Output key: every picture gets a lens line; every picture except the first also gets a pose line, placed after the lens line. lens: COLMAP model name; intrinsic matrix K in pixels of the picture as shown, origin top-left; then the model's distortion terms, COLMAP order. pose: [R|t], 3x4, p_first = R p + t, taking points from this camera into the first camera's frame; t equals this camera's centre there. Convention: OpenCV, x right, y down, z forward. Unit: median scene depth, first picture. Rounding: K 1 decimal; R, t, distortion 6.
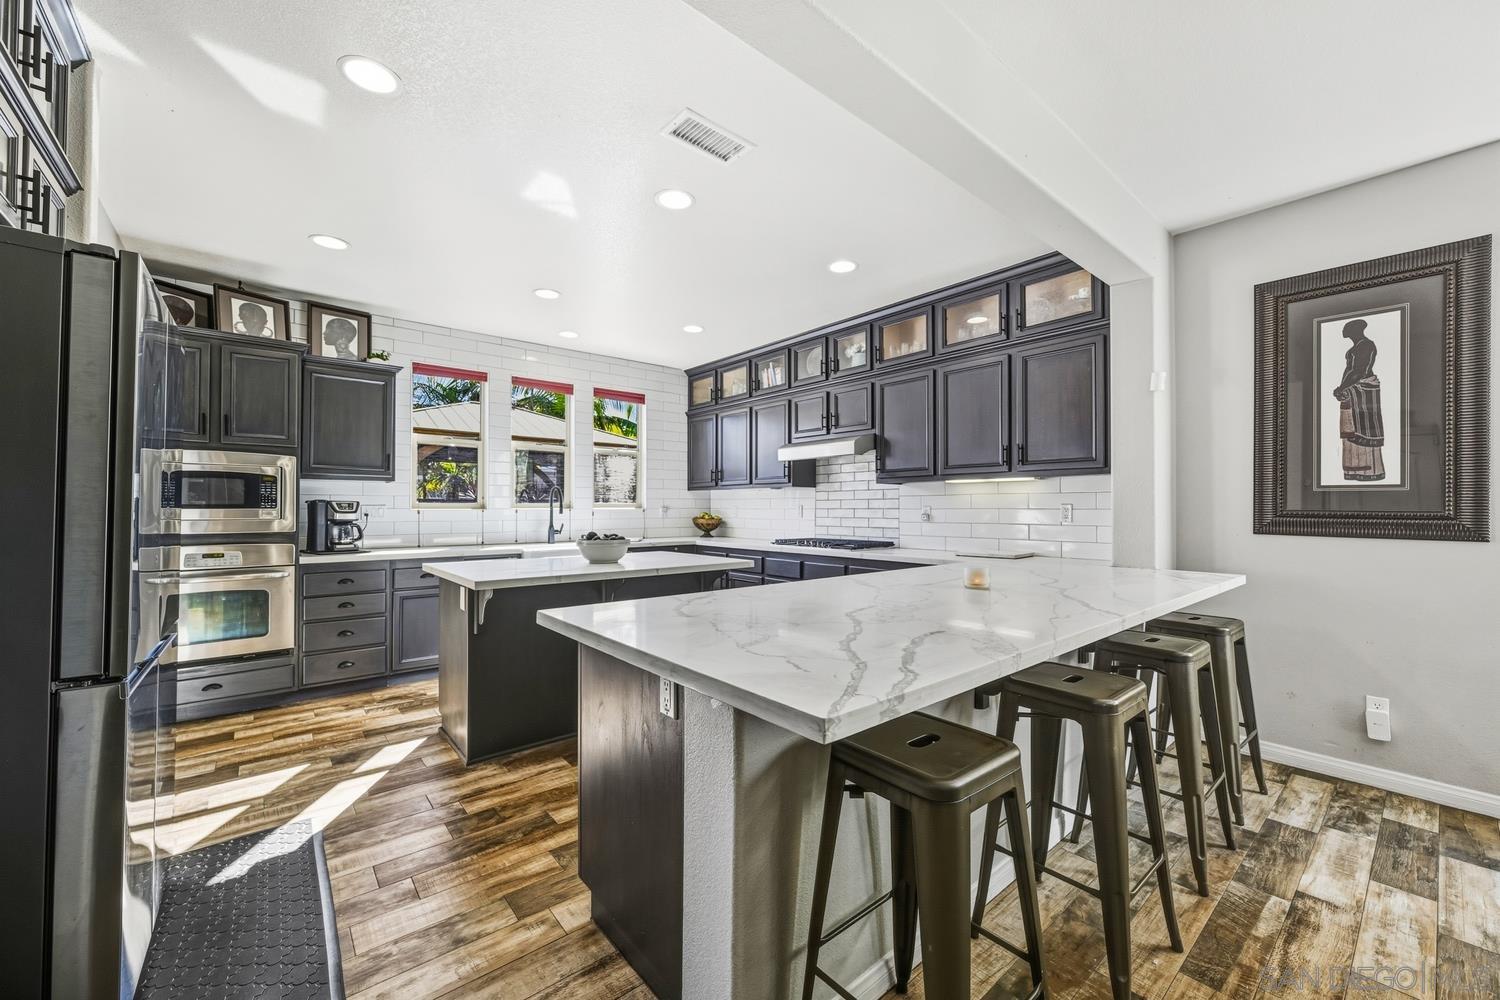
lens RADIAL K [[588.8, 0, 765.4], [0, 588.8, 510.6], [0, 0, 1]] dist [-0.000978, 0.000829]
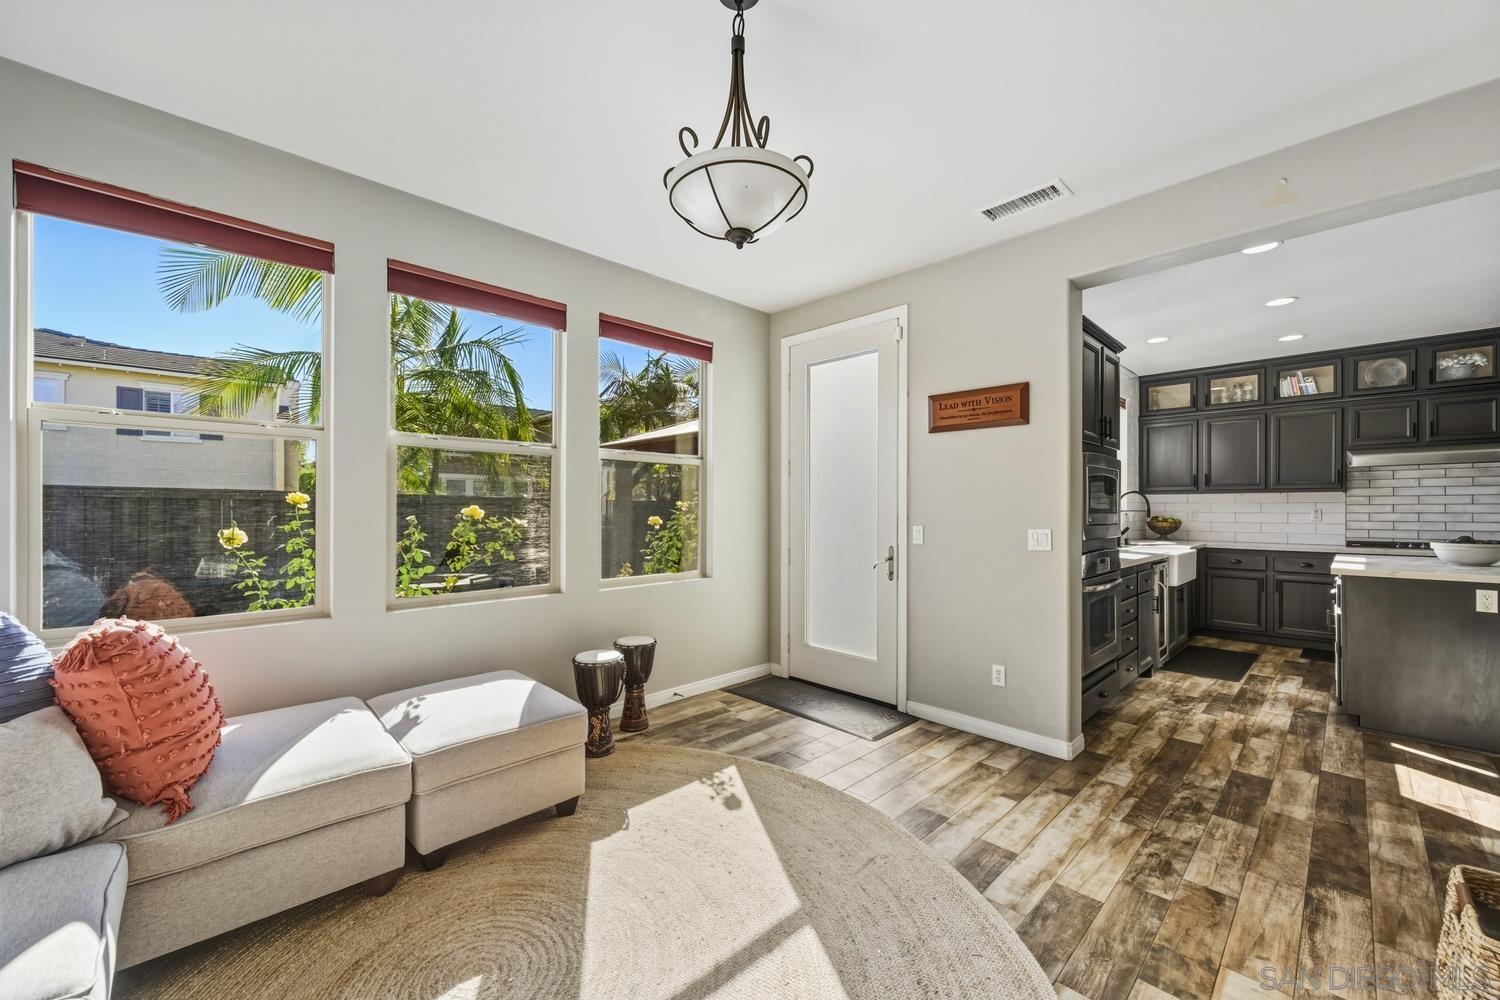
lens RADIAL K [[588.8, 0, 743.9], [0, 588.8, 506.2], [0, 0, 1]] dist [-0.000978, 0.000829]
pose [[0.998933, 0.001272, 0.046163, -1.703830], [-0.000733, 0.999931, -0.011697, -0.003265], [-0.046174, 0.011651, 0.998865, 0.030488]]
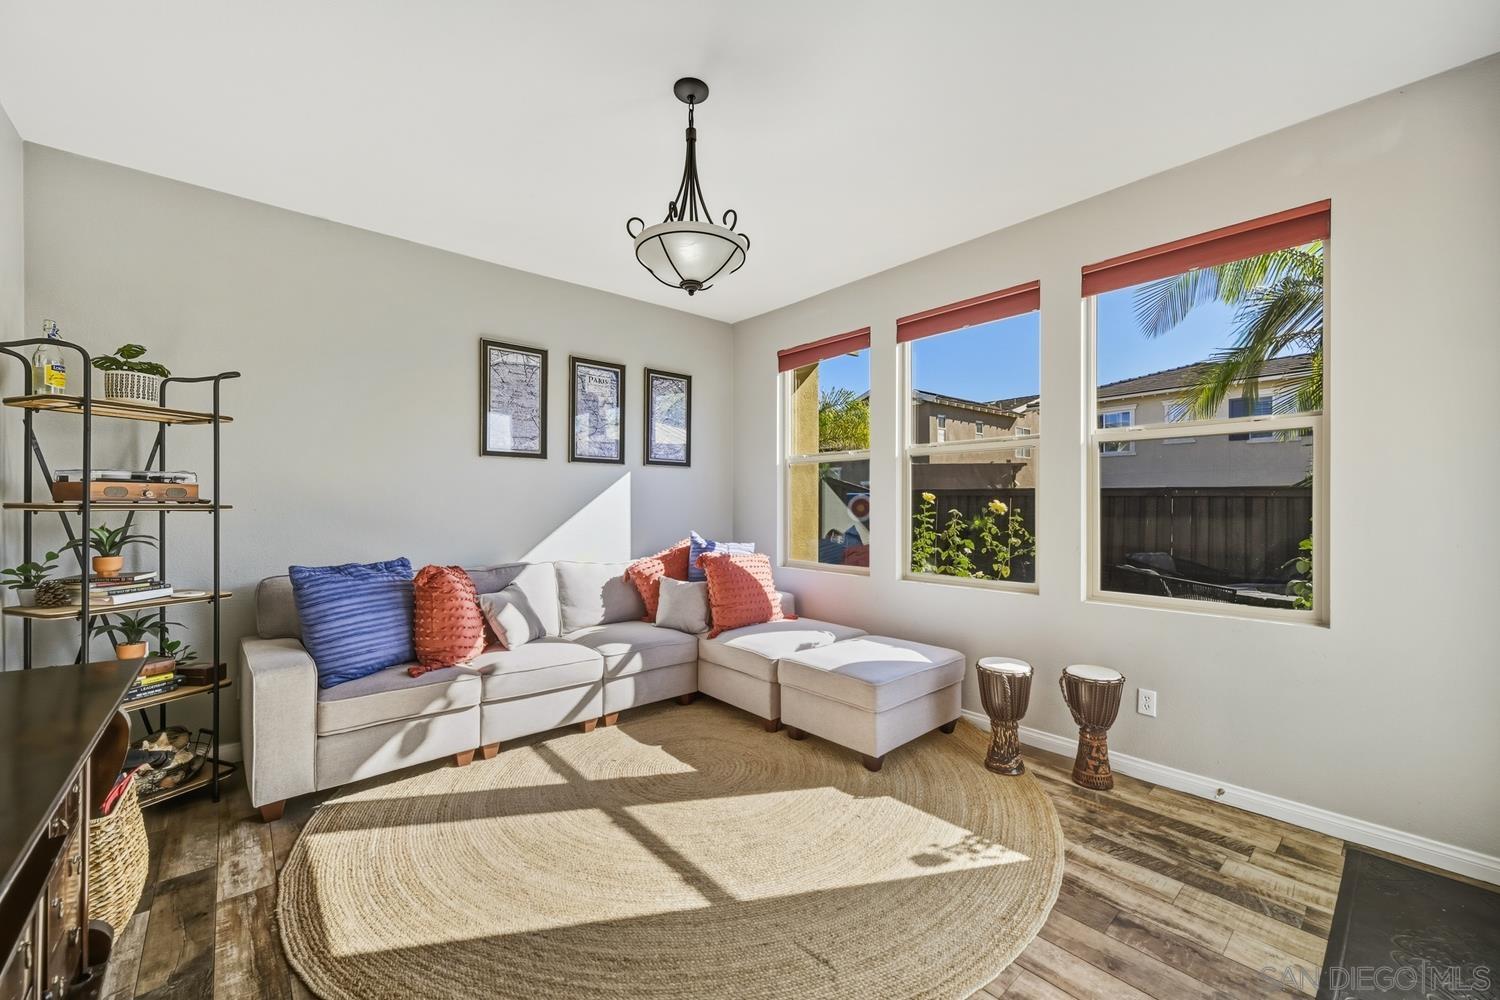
lens RADIAL K [[588.8, 0, 759.6], [0, 588.8, 497.0], [0, 0, 1]] dist [-0.000978, 0.000829]
pose [[0.011014, -0.014606, -0.999833, -0.987221], [-0.003268, 0.999887, -0.014642, -0.001930], [0.999934, 0.003429, 0.010965, 0.666601]]
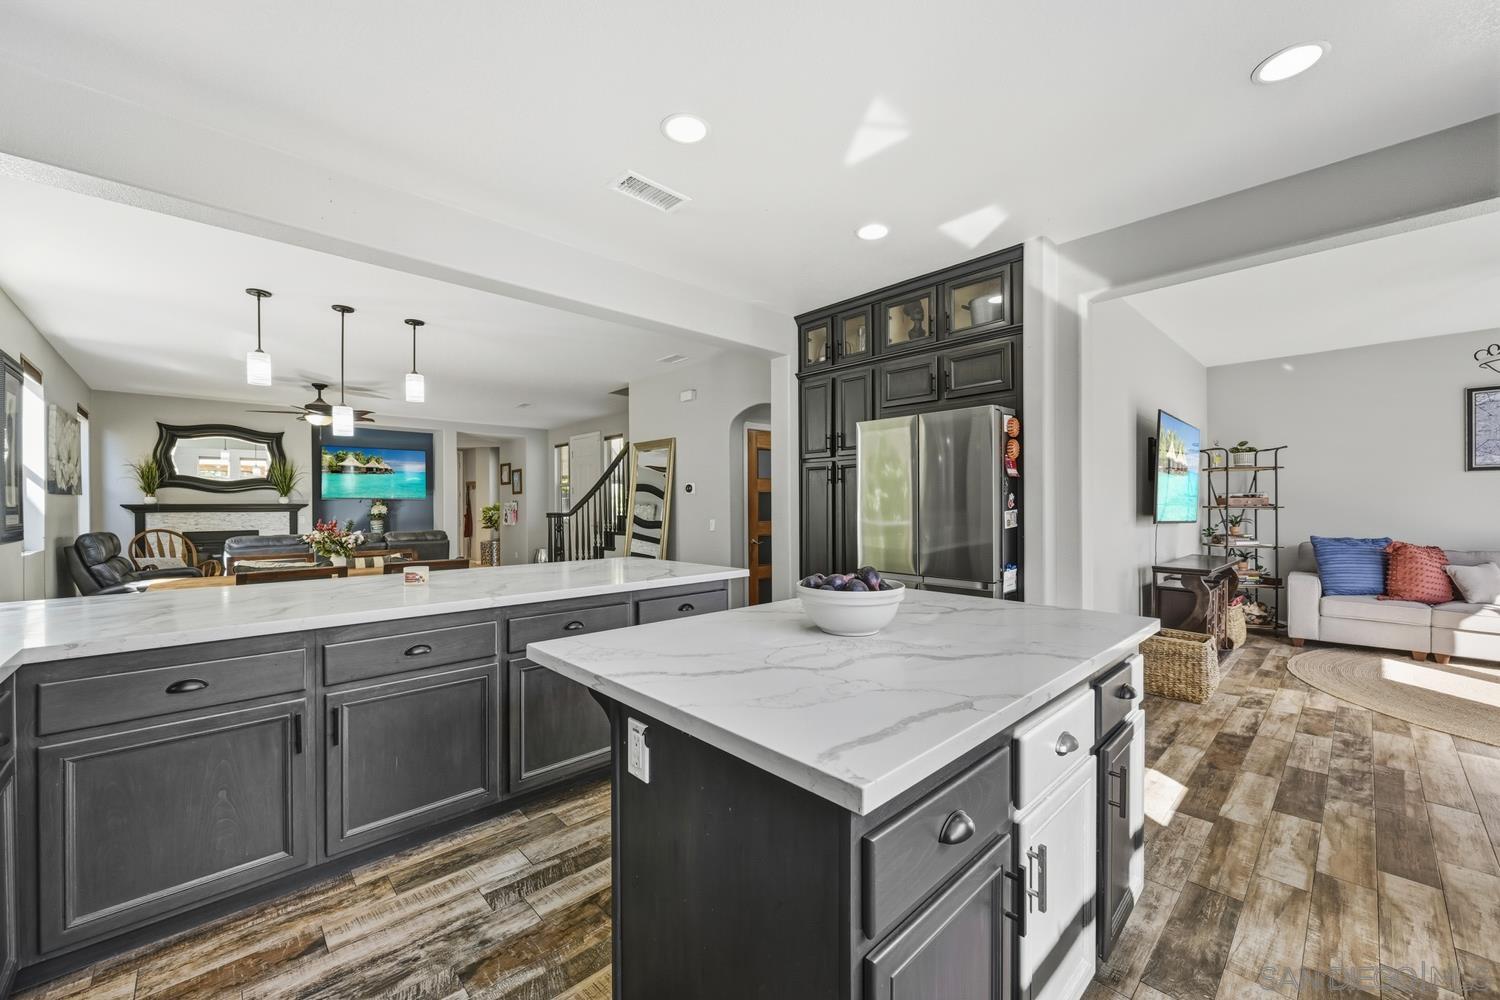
lens RADIAL K [[588.8, 0, 743.6], [0, 588.8, 512.5], [0, 0, 1]] dist [-0.000978, 0.000829]
pose [[-0.999376, 0.005144, -0.034934, -0.179402], [0.004481, 0.999809, 0.019013, -0.021475], [0.035025, 0.018845, -0.999209, 1.592080]]
